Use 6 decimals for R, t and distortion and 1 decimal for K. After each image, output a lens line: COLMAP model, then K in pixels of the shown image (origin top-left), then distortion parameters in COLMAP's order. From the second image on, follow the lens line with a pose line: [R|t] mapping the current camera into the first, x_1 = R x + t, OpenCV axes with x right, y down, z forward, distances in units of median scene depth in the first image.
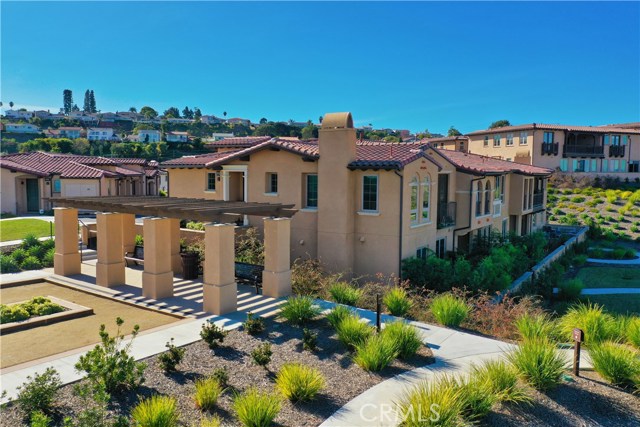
lens RADIAL K [[525.8, 0, 320.0], [0, 525.8, 213.5], [0, 0, 1]] dist [0.002628, 0.000201]
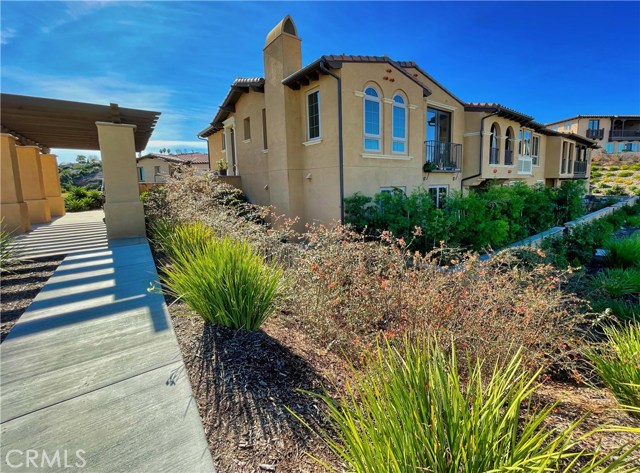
lens RADIAL K [[300.2, 0, 337.0], [0, 300.2, 210.7], [0, 0, 1]] dist [-0.000082, 0.016931]
pose [[0.957944, 0.002439, -0.286944, 0.130168], [0.005415, 0.999632, 0.026575, 0.046218], [0.286903, -0.027011, 0.957579, 0.295209]]
